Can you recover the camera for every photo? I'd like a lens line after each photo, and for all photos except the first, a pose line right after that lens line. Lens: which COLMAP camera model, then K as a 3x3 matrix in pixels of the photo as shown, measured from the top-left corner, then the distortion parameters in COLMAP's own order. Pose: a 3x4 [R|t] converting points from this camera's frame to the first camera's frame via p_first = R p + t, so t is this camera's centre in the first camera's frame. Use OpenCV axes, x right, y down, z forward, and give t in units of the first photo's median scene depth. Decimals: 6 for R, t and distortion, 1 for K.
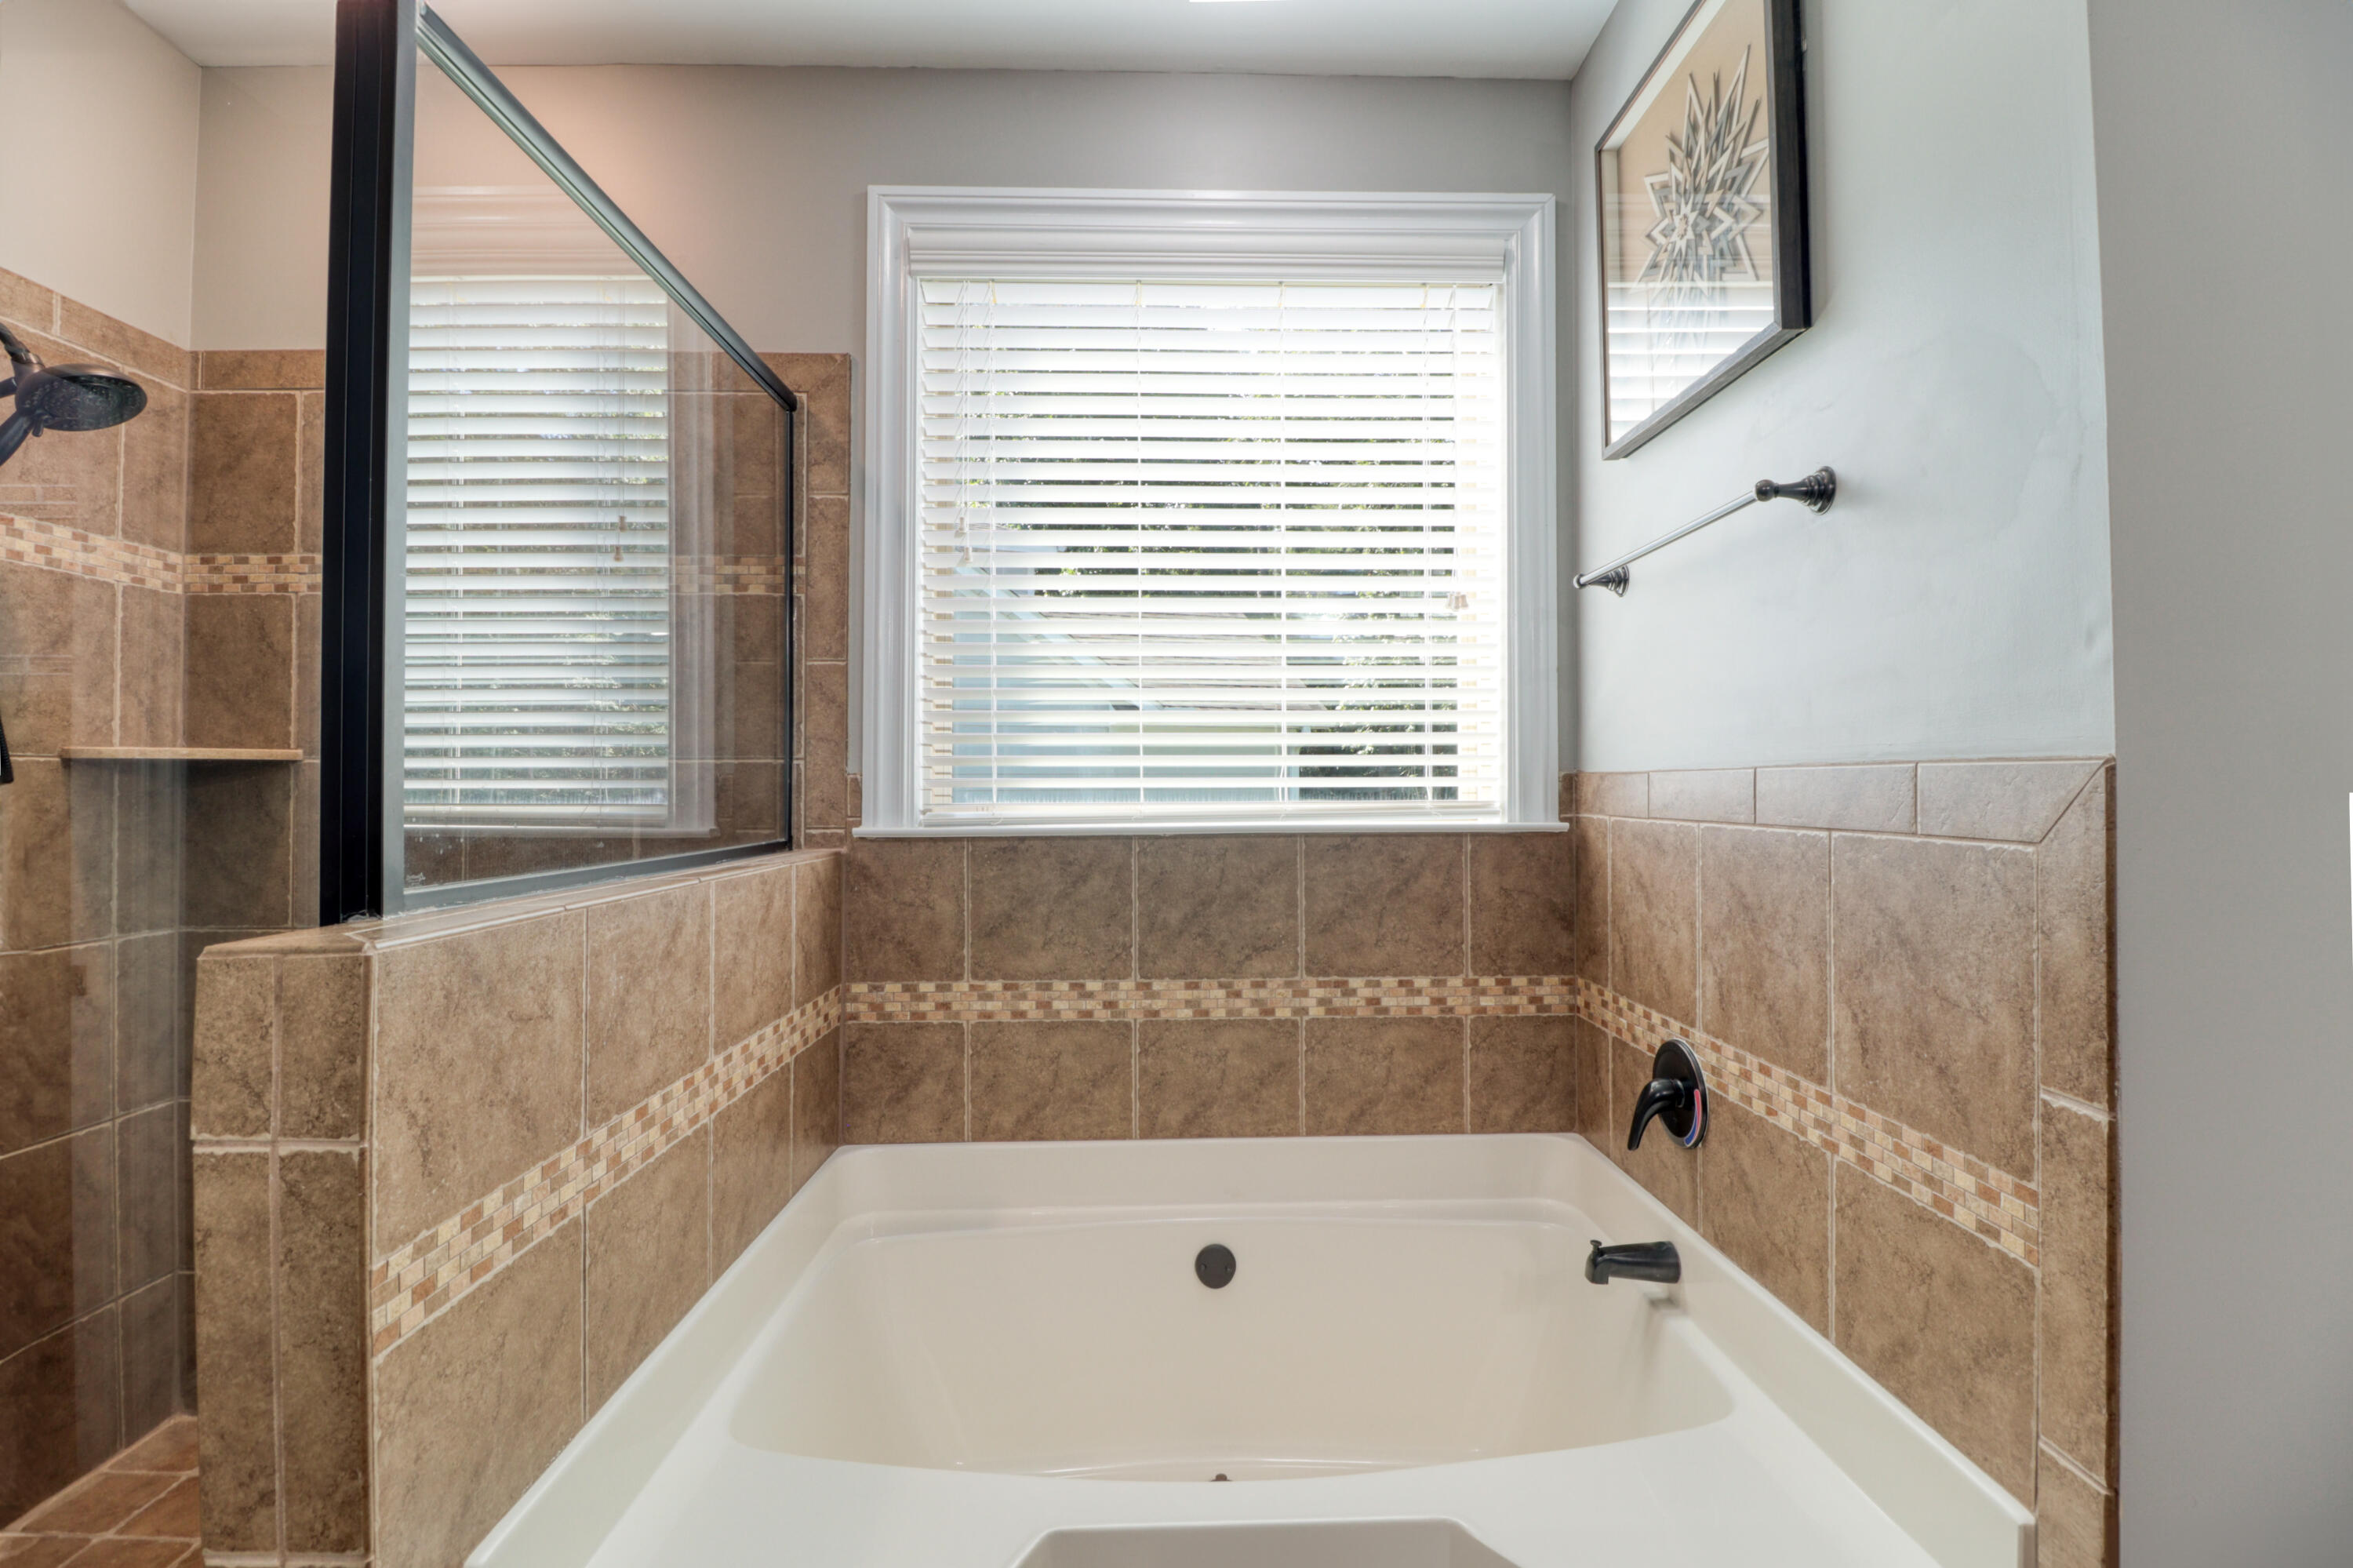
lens RADIAL K [[1080.7, 0, 1190.7], [0, 1080.7, 774.1], [0, 0, 1]] dist [-0.002120, -0.009139]
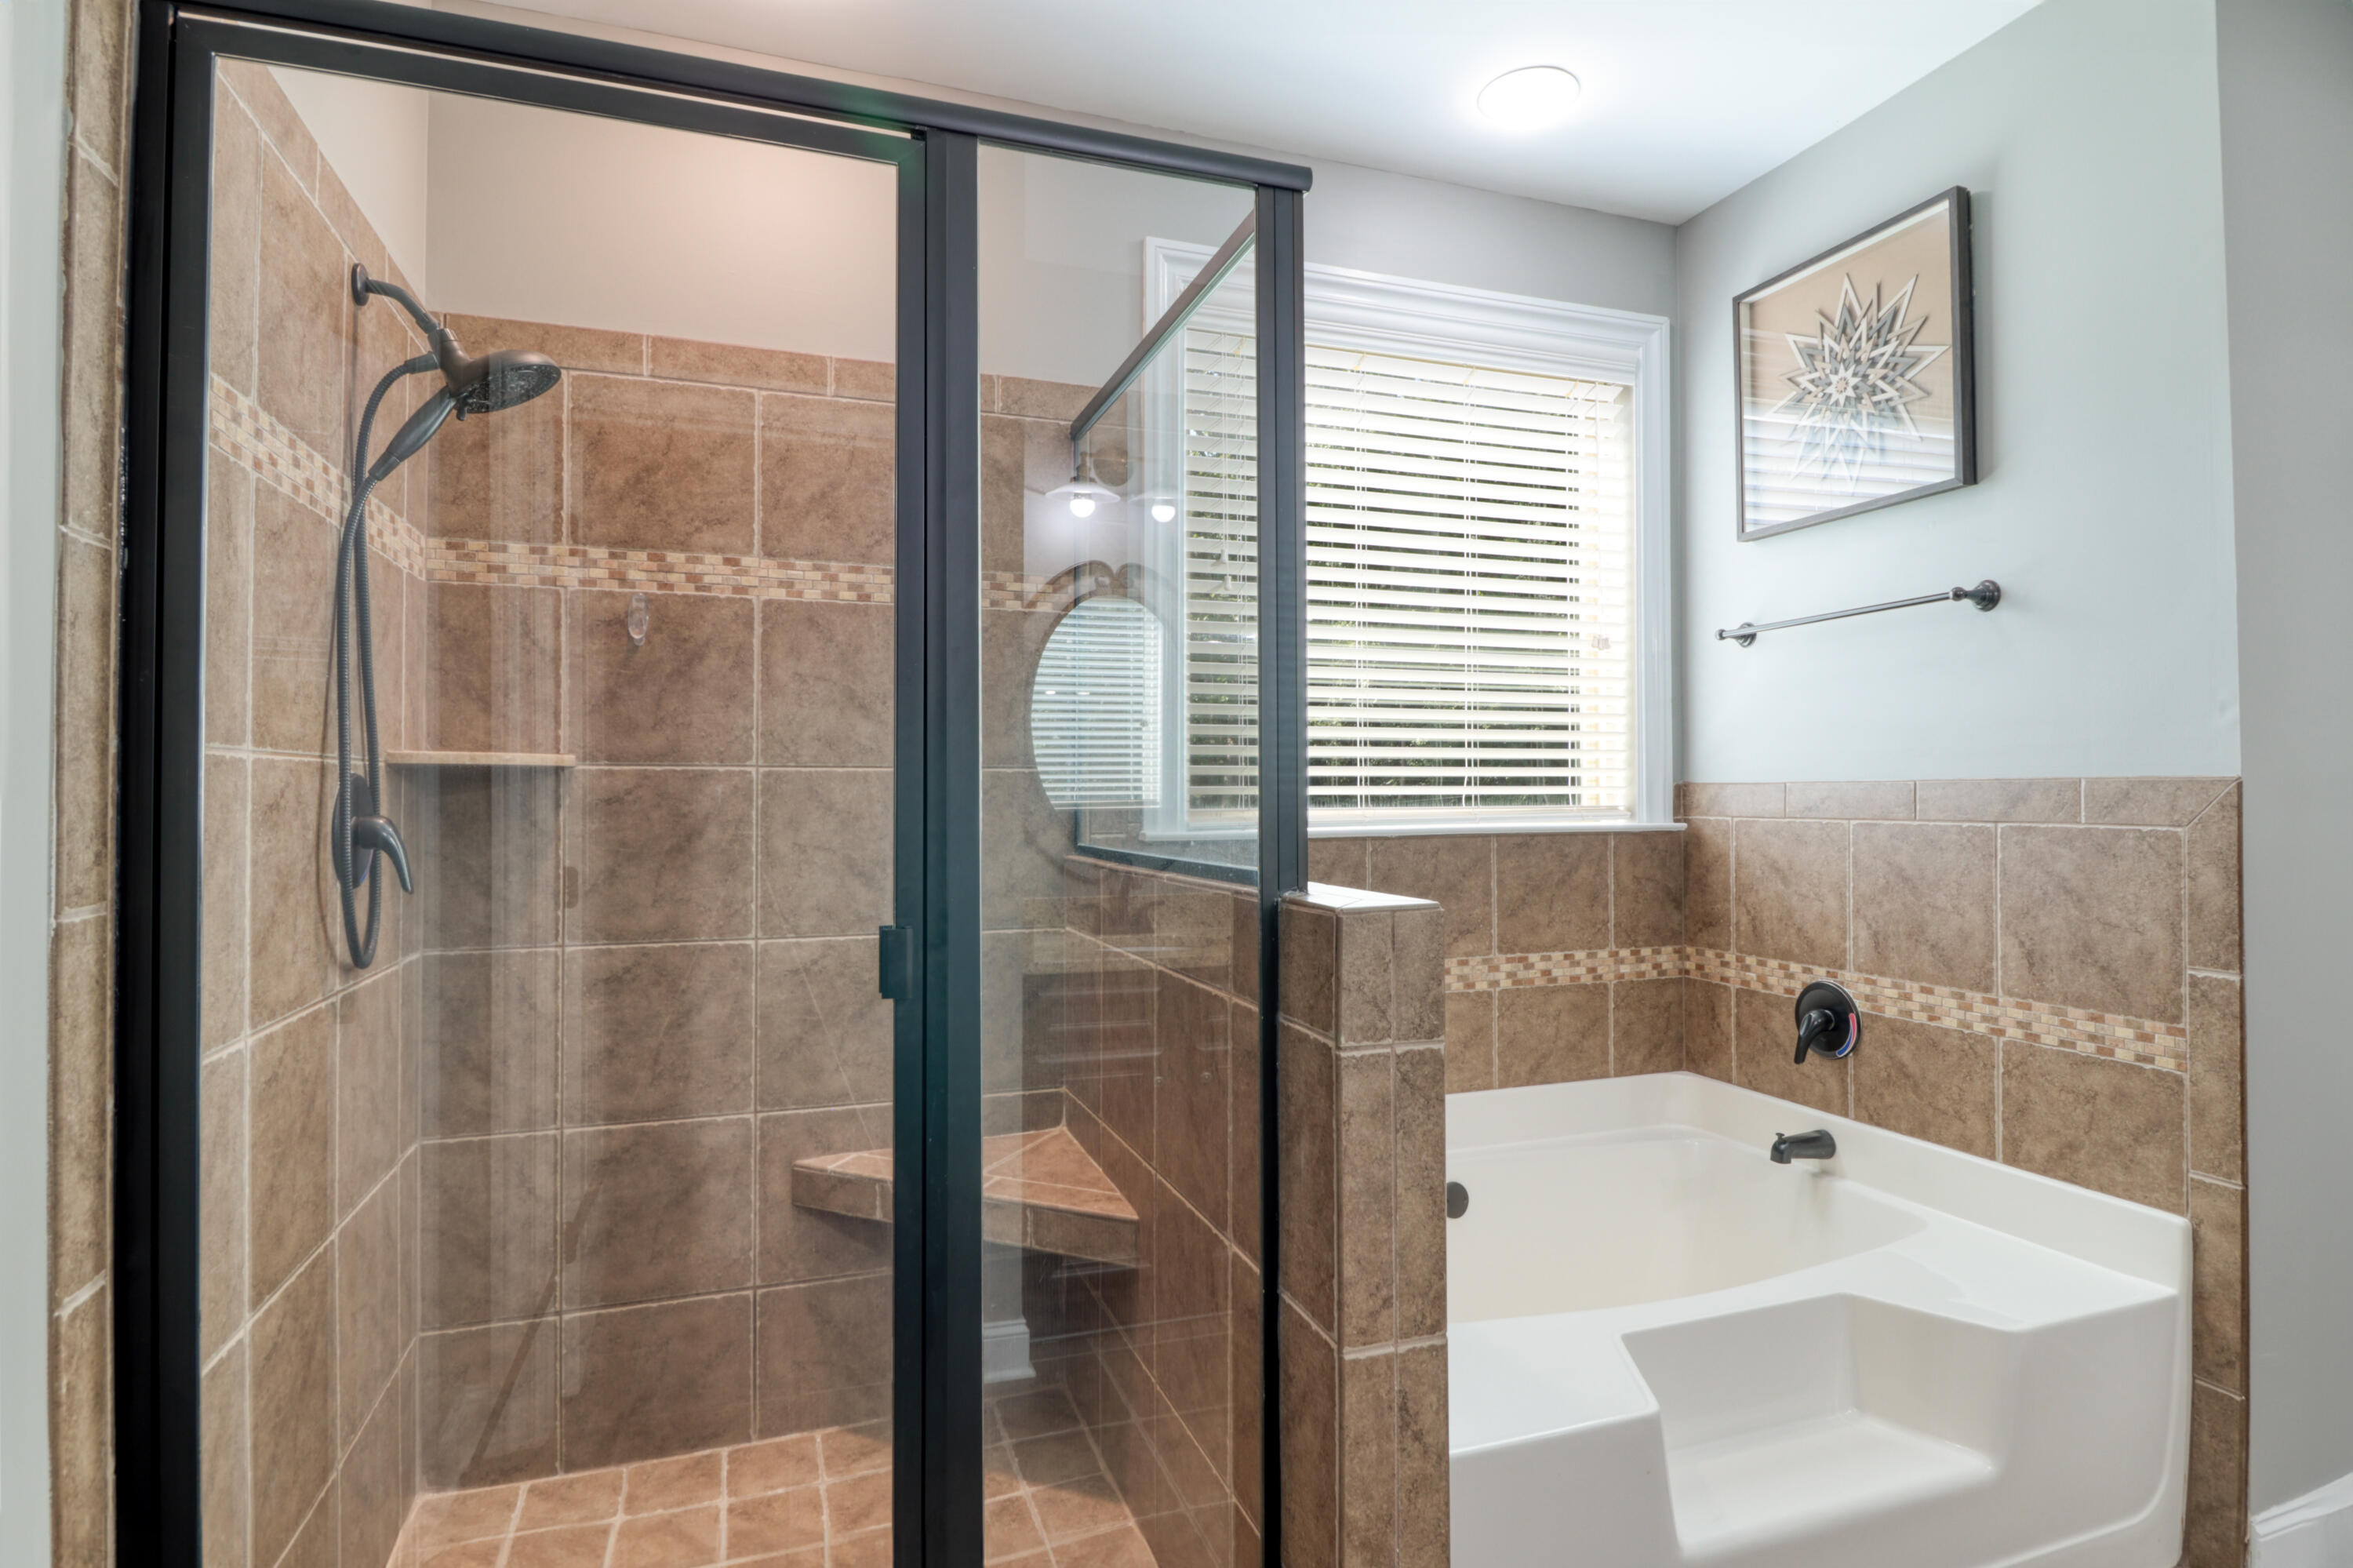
lens RADIAL K [[1229.8, 0, 1177.8], [0, 1229.8, 781.4], [0, 0, 1]] dist [-0.003178, -0.003976]
pose [[0.952120, 0.003248, 0.305708, -0.861541], [-0.002924, 0.999995, -0.001517, 0.000627], [-0.305711, 0.000551, 0.952124, -0.239090]]
